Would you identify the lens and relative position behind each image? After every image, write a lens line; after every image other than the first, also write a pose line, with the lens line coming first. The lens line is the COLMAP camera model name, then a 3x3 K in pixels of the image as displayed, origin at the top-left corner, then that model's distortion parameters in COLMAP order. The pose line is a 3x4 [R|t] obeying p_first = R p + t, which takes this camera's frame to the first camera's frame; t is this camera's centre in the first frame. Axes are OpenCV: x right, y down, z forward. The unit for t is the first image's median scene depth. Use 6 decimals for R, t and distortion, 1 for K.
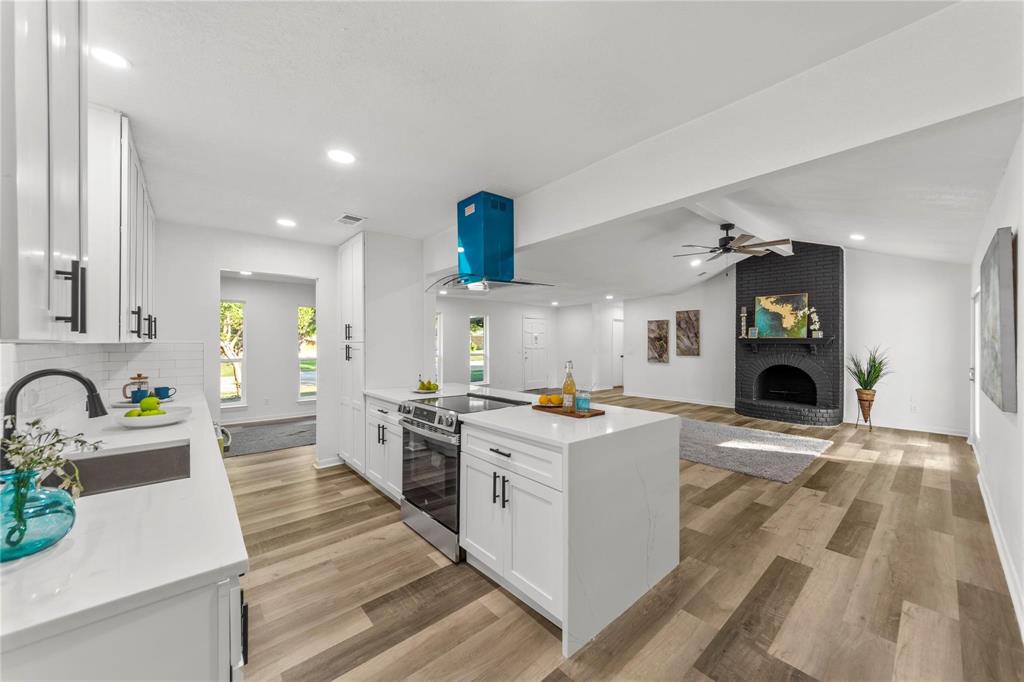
lens RADIAL K [[376.8, 0, 518.1], [0, 376.8, 340.7], [0, 0, 1]] dist [0.001830, -0.000827]
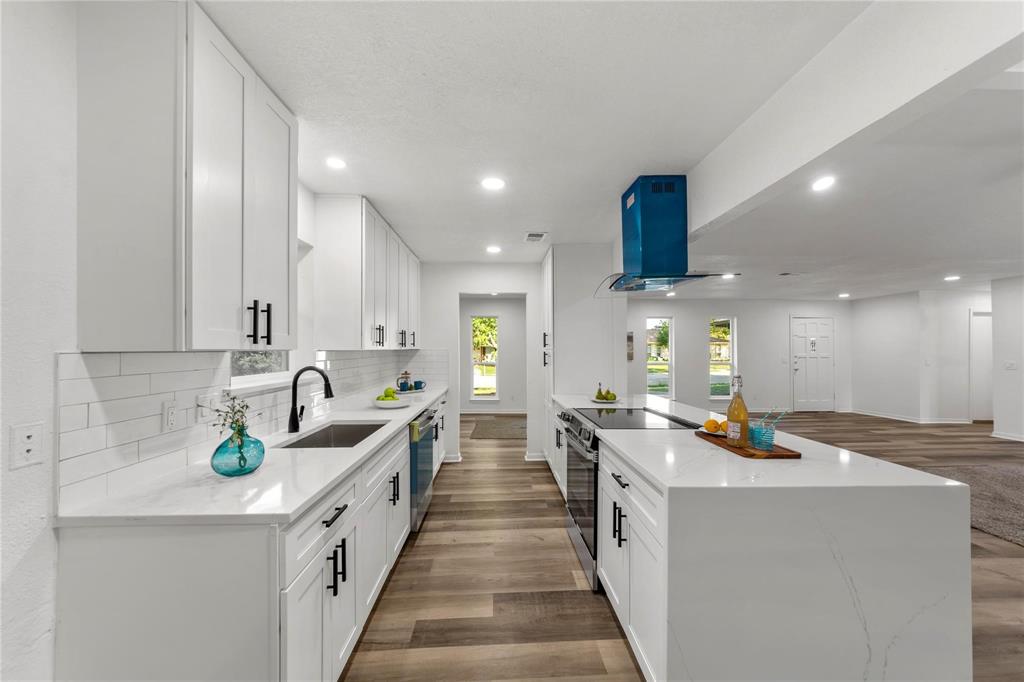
lens RADIAL K [[376.8, 0, 513.3], [0, 376.8, 346.4], [0, 0, 1]] dist [0.001830, -0.000827]
pose [[0.777351, -0.002848, -0.629060, 0.220299], [0.001623, 0.999996, -0.002522, -0.002123], [0.629064, 0.000939, 0.777353, 0.138115]]
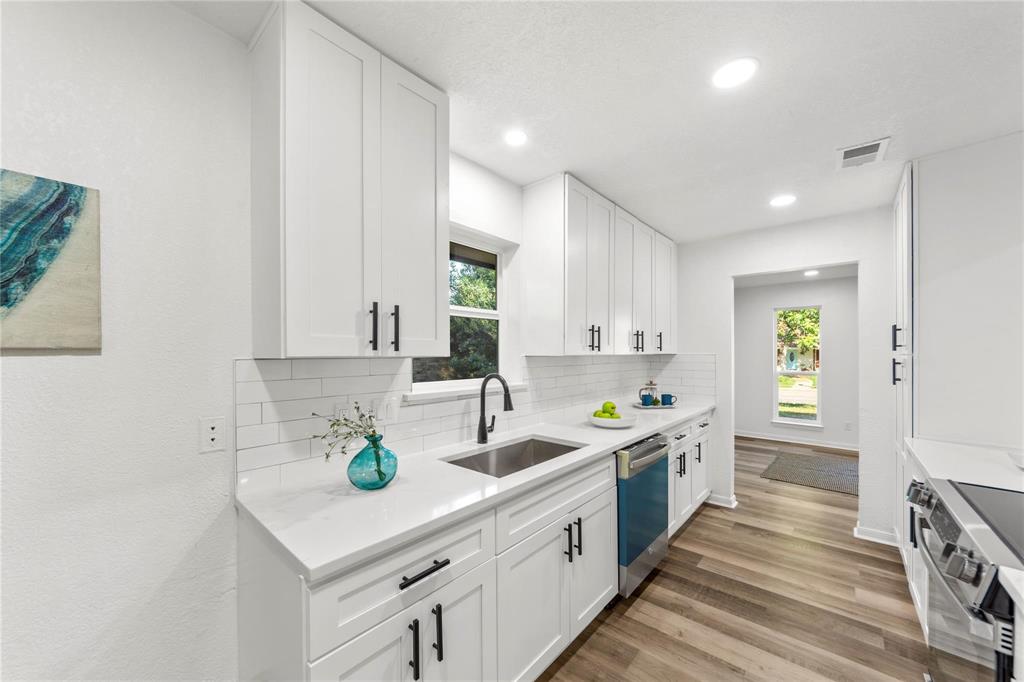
lens RADIAL K [[376.8, 0, 512.5], [0, 376.8, 355.8], [0, 0, 1]] dist [0.001830, -0.000827]
pose [[0.121741, 0.008540, -0.992525, 0.111116], [0.005130, 0.999944, 0.009233, -0.003974], [0.992549, -0.006216, 0.121690, 0.426138]]
